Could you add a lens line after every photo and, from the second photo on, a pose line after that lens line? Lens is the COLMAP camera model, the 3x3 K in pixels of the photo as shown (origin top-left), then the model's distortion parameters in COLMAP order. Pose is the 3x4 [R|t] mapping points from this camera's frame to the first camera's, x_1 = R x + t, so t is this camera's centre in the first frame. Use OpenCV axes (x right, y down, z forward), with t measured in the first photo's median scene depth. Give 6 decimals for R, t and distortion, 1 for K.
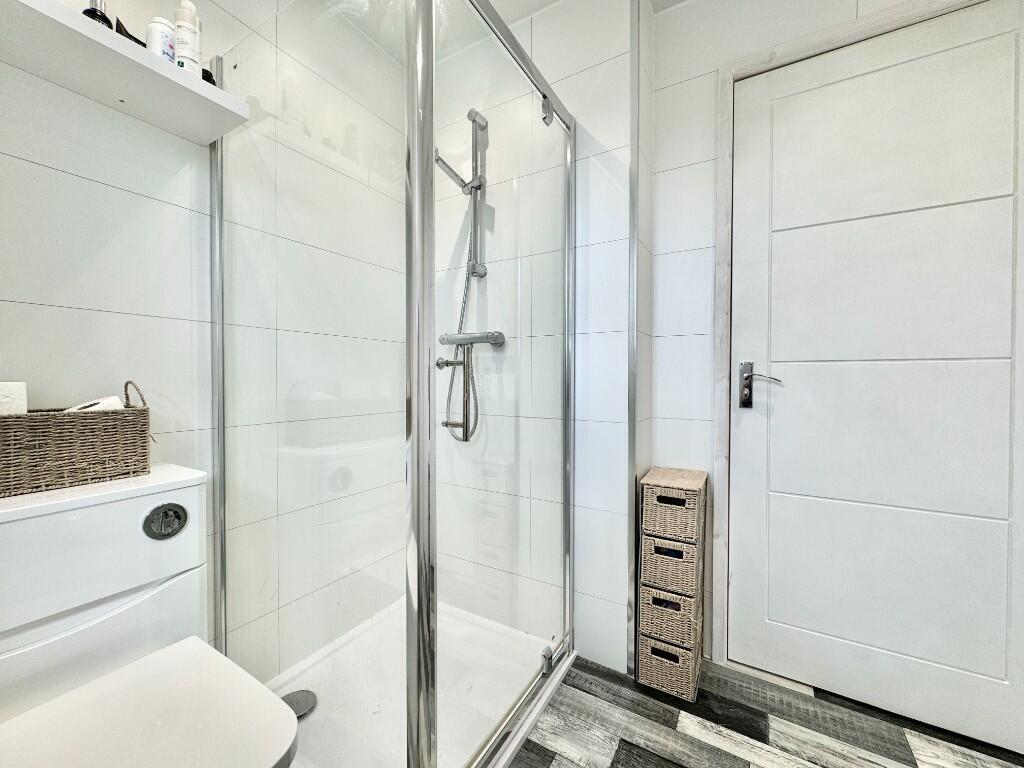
lens RADIAL K [[408.2, 0, 512.0], [0, 408.2, 384.0], [0, 0, 1]] dist [-0.001070, 0.000222]
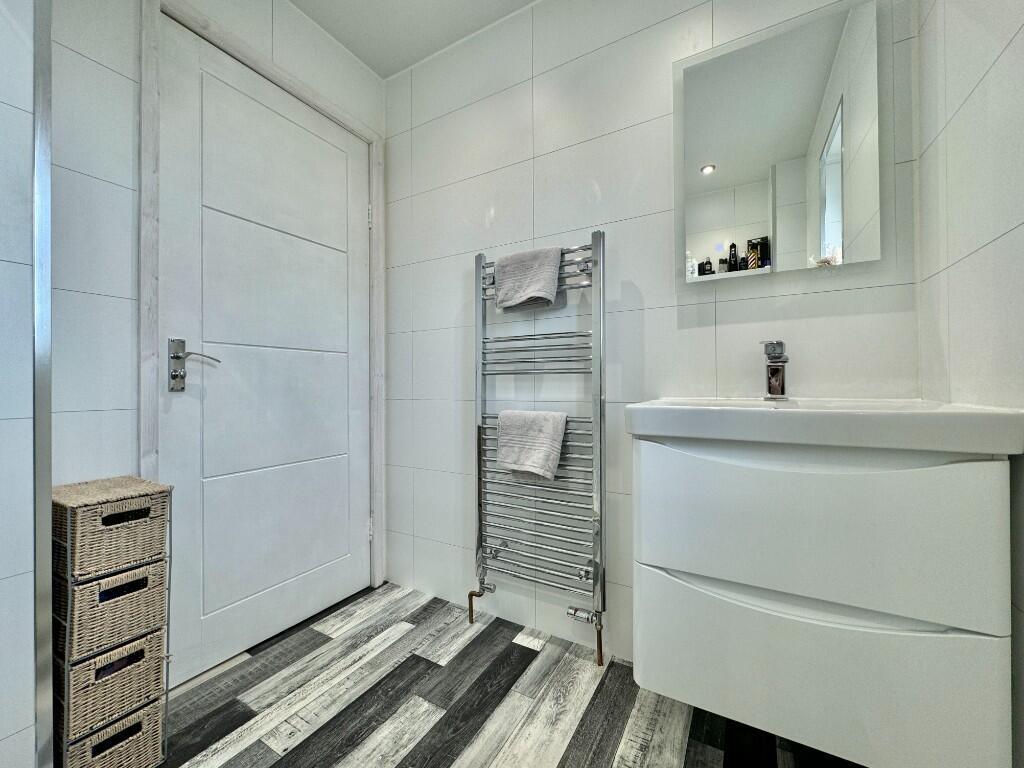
lens RADIAL K [[408.2, 0, 512.0], [0, 408.2, 384.0], [0, 0, 1]] dist [-0.001070, 0.000222]
pose [[-0.017435, 0.003048, 0.999843, -0.357907], [0.019795, 0.999800, -0.002702, 0.066834], [-0.999652, 0.019745, -0.017492, 0.327107]]
